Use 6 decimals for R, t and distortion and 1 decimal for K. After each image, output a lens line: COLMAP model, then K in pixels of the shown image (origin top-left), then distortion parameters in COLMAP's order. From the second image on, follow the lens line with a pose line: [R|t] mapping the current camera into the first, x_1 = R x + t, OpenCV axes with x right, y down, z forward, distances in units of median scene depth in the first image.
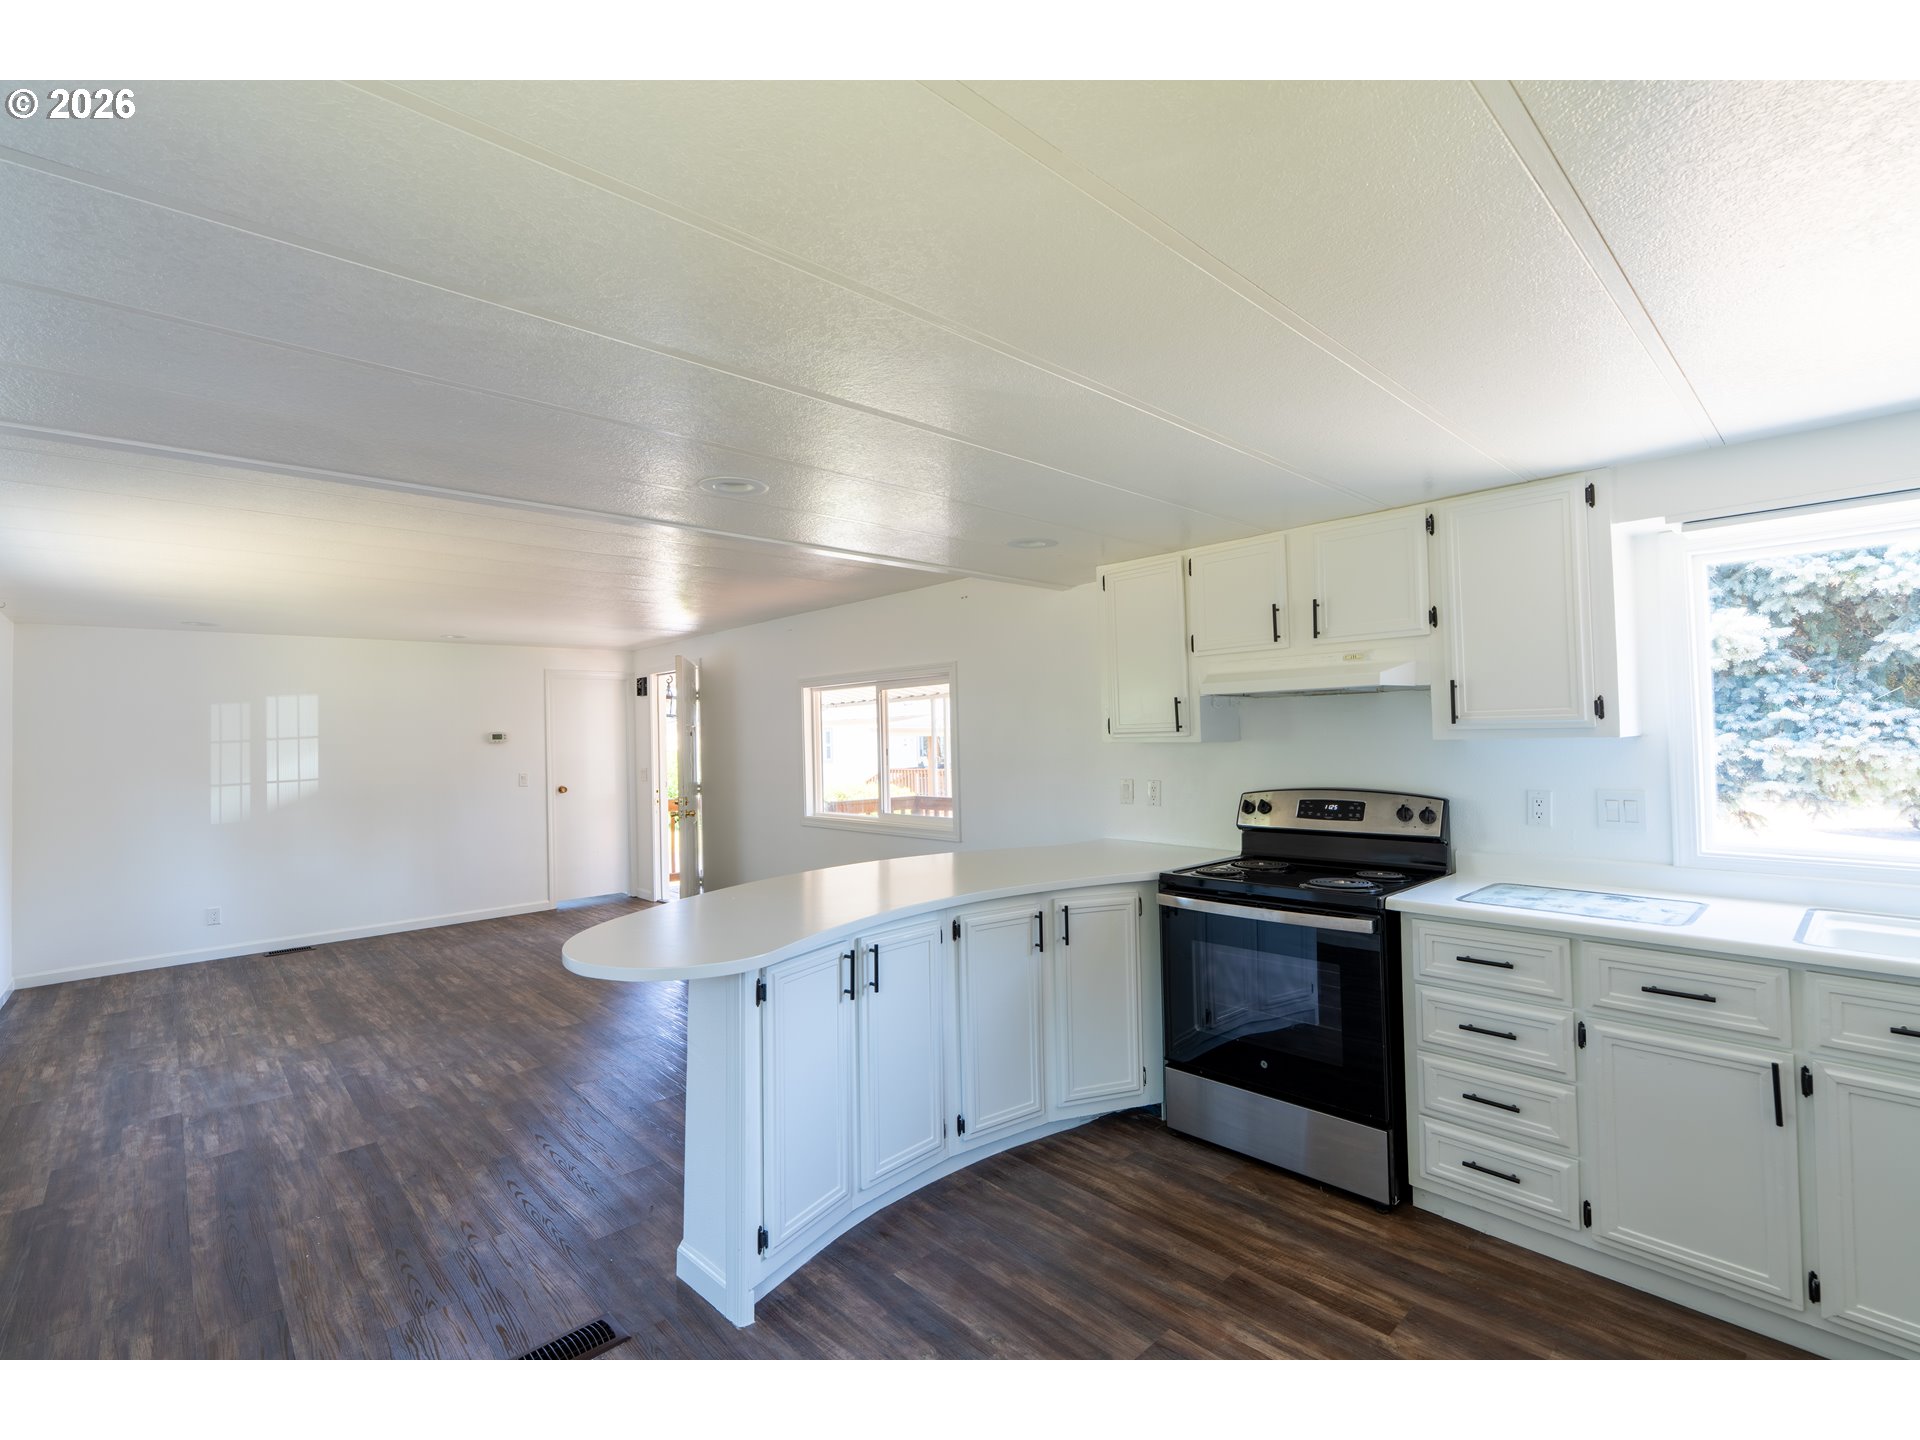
lens RADIAL K [[861.3, 0, 963.3], [0, 861.3, 726.4], [0, 0, 1]] dist [-0.000842, 0.000822]
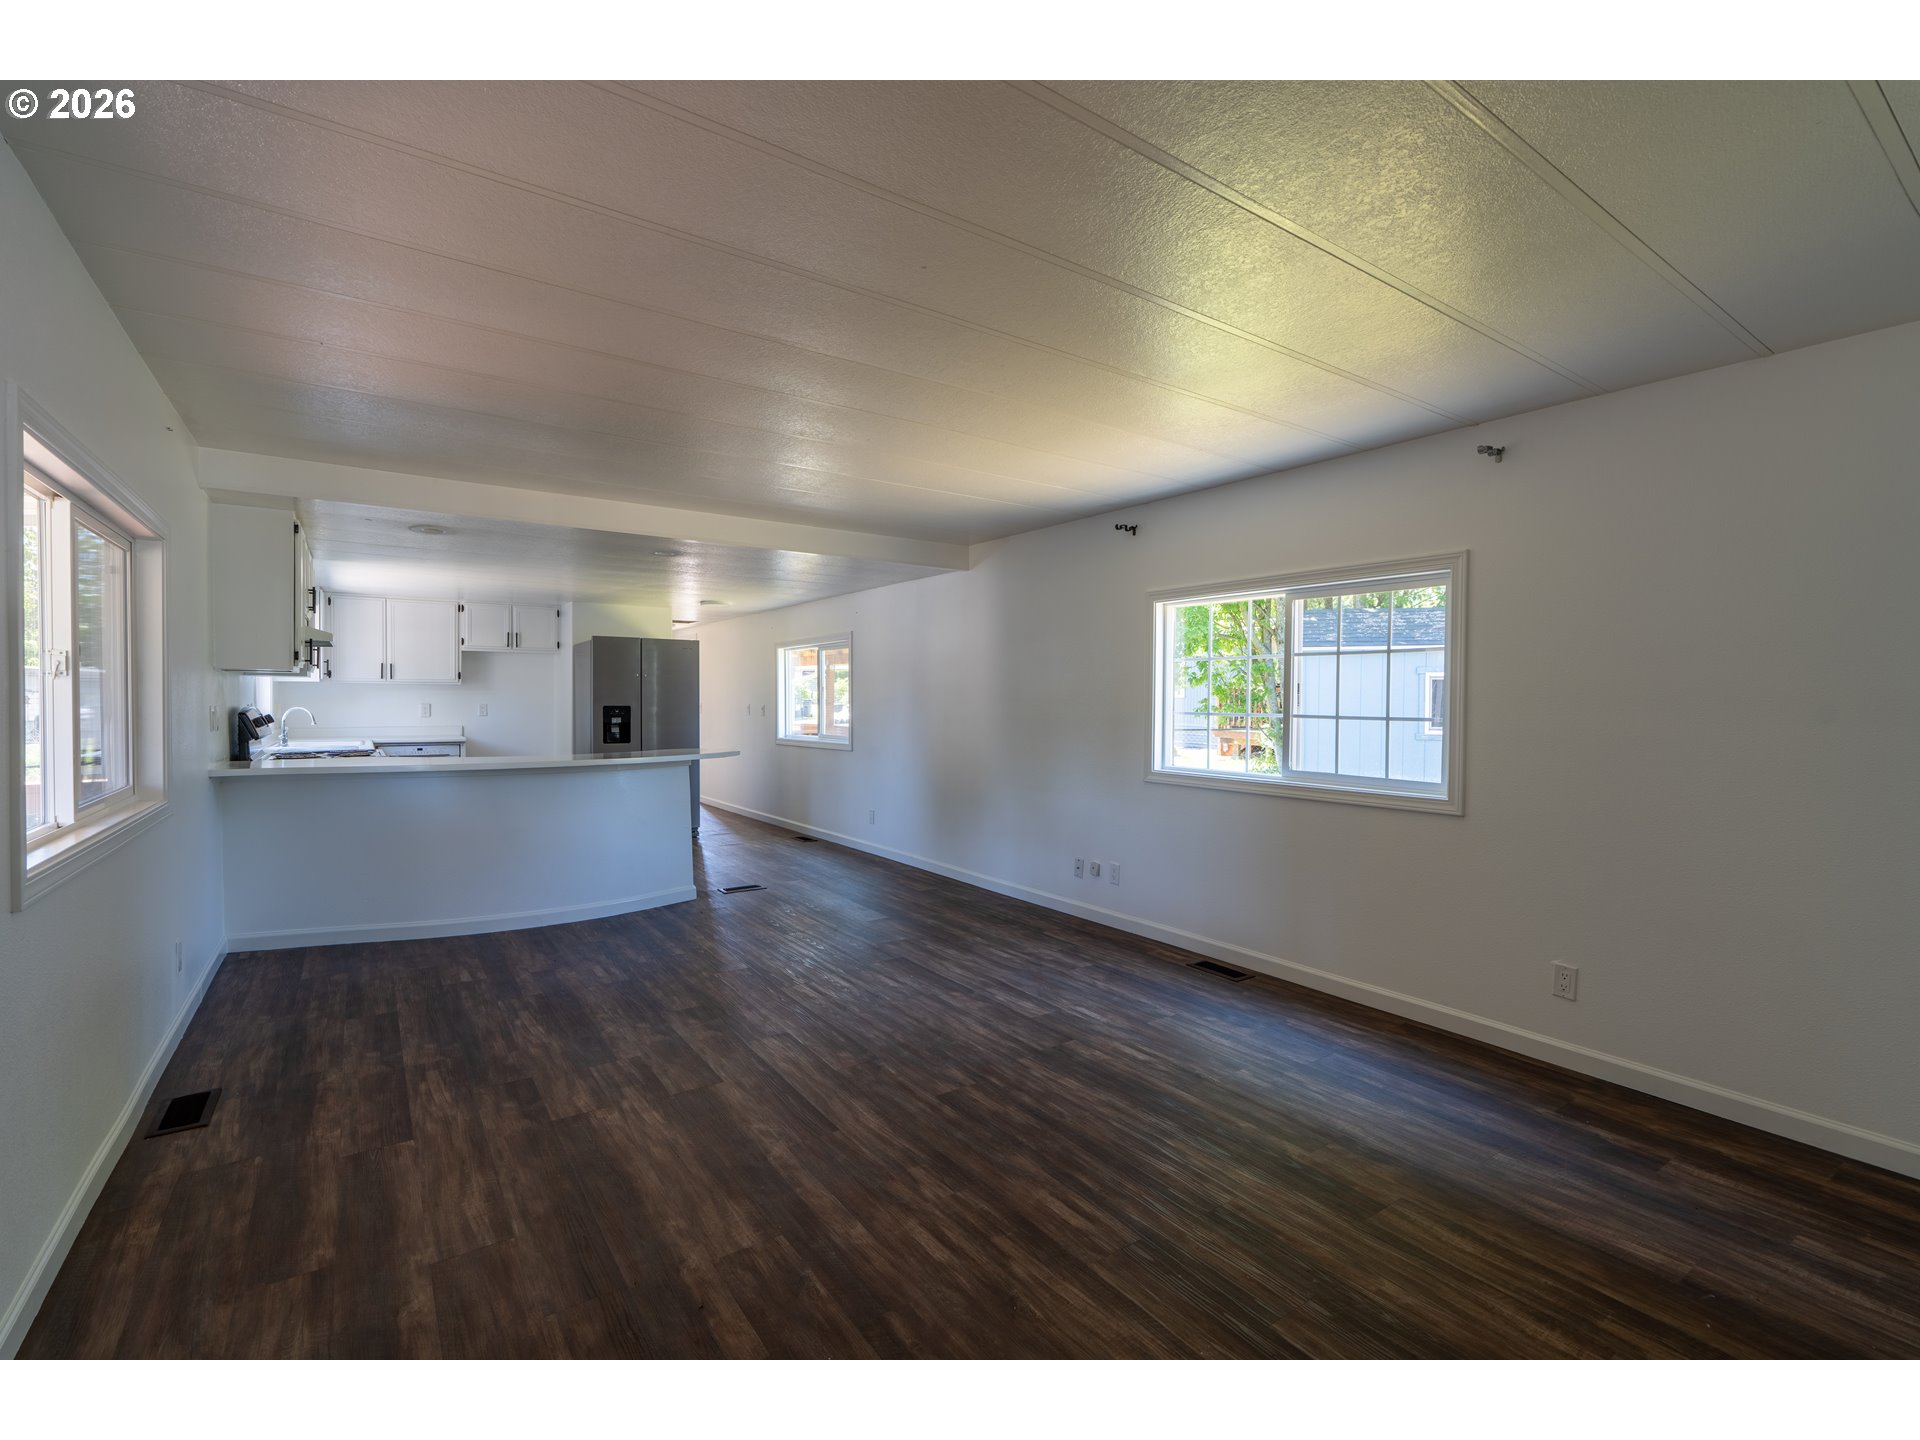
lens RADIAL K [[861.3, 0, 959.4], [0, 861.3, 708.0], [0, 0, 1]] dist [-0.000842, 0.000822]
pose [[-0.988956, 0.016557, 0.147281, -0.856408], [0.015150, 0.999828, -0.010669, 0.094933], [-0.147432, -0.008320, -0.989037, 1.981272]]
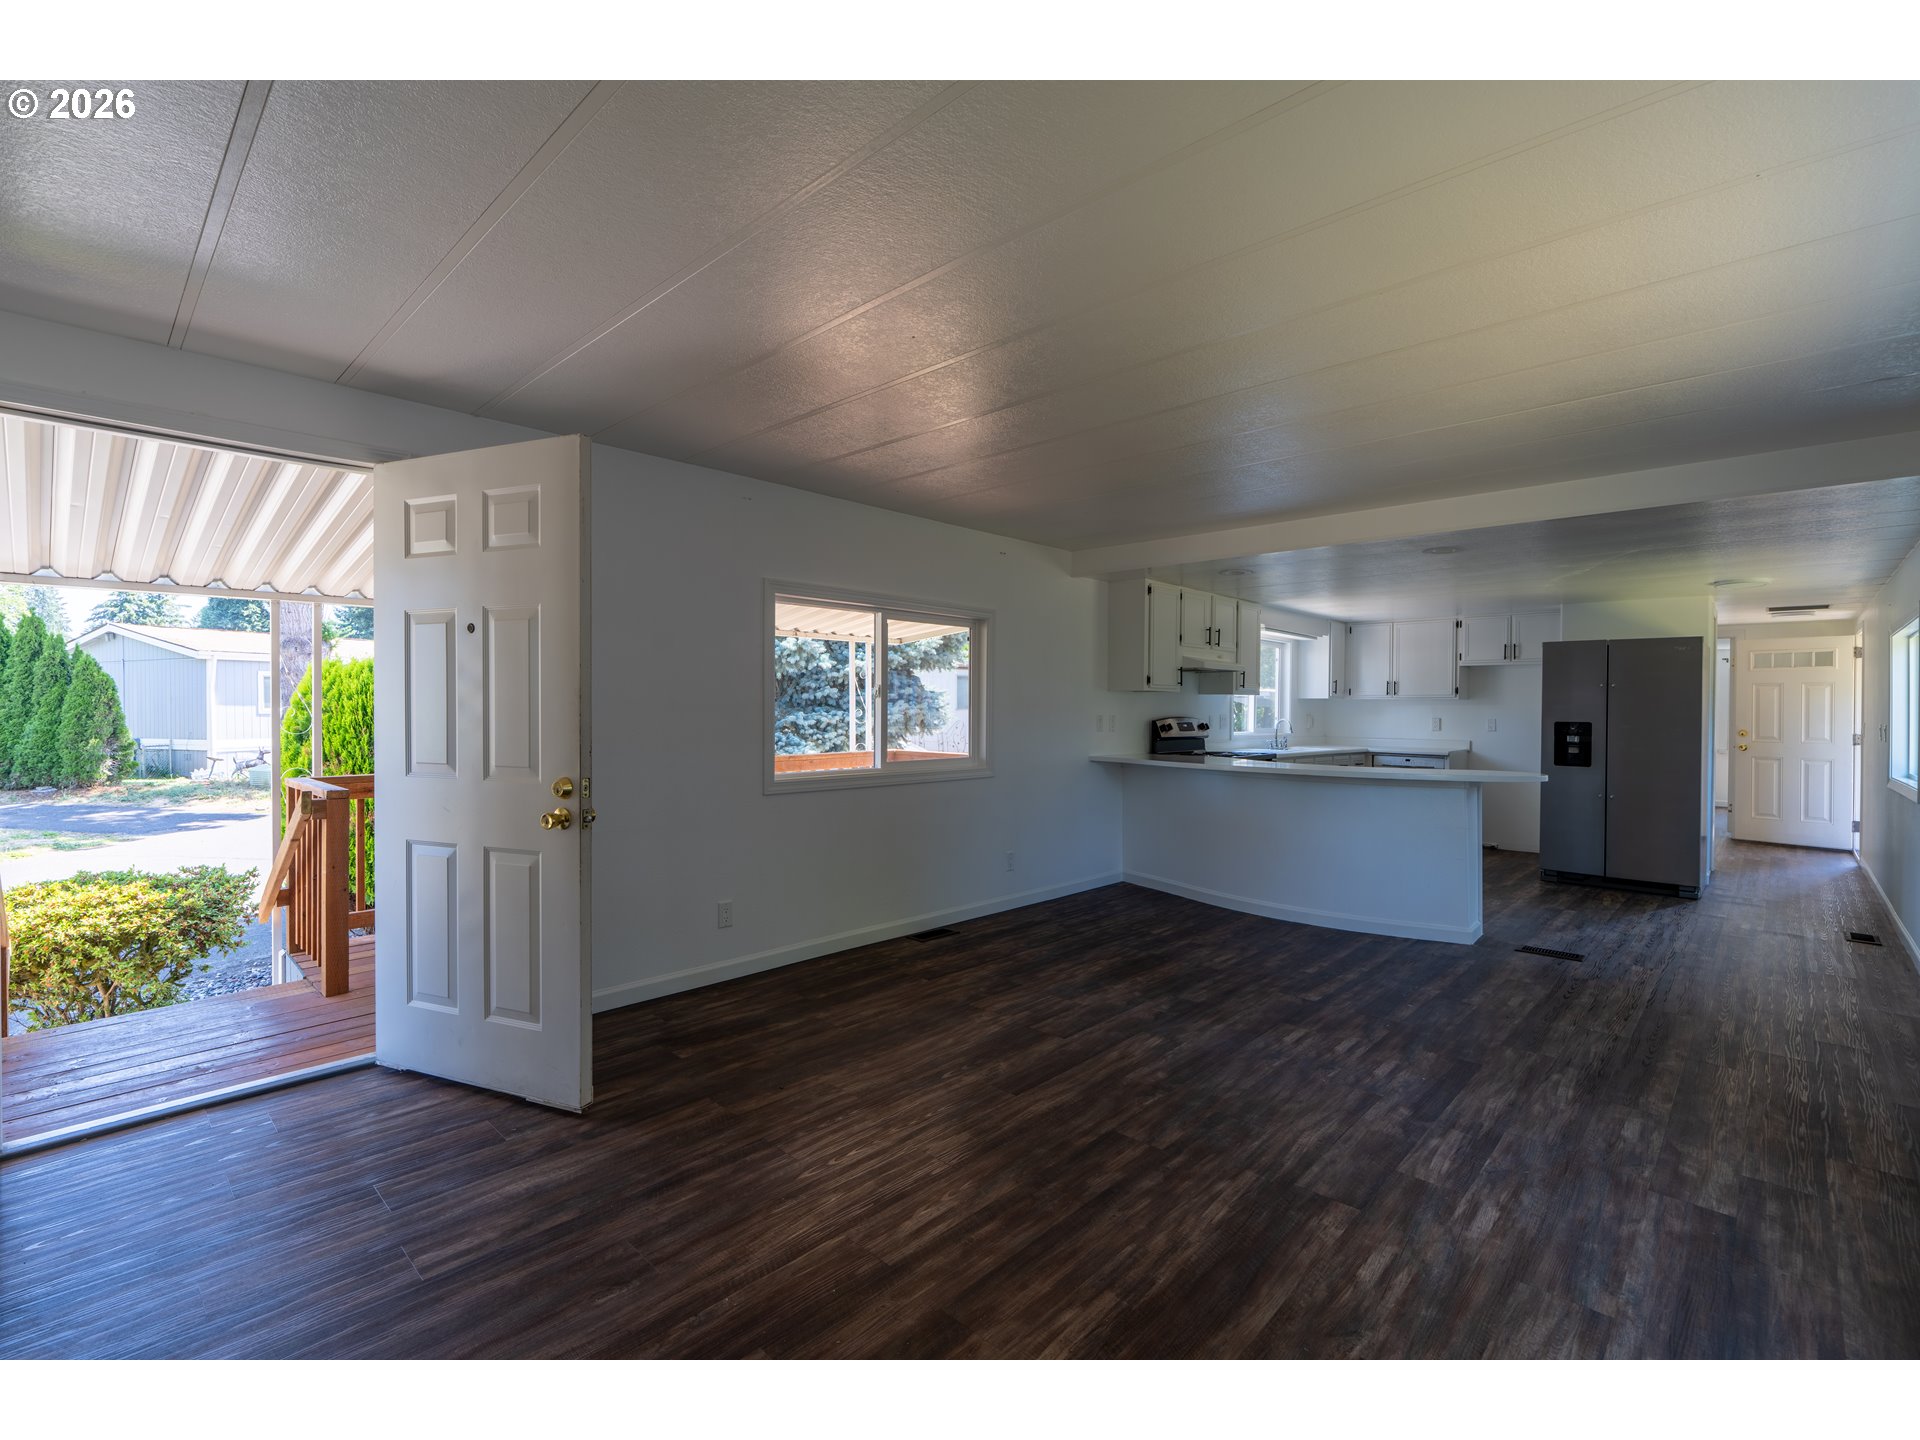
lens RADIAL K [[861.3, 0, 960.2], [0, 861.3, 715.9], [0, 0, 1]] dist [-0.000842, 0.000822]
pose [[-0.060271, 0.013960, 0.998084, -1.399954], [-0.023503, 0.999605, -0.015400, 0.099938], [-0.997905, -0.024386, -0.059919, 1.432474]]
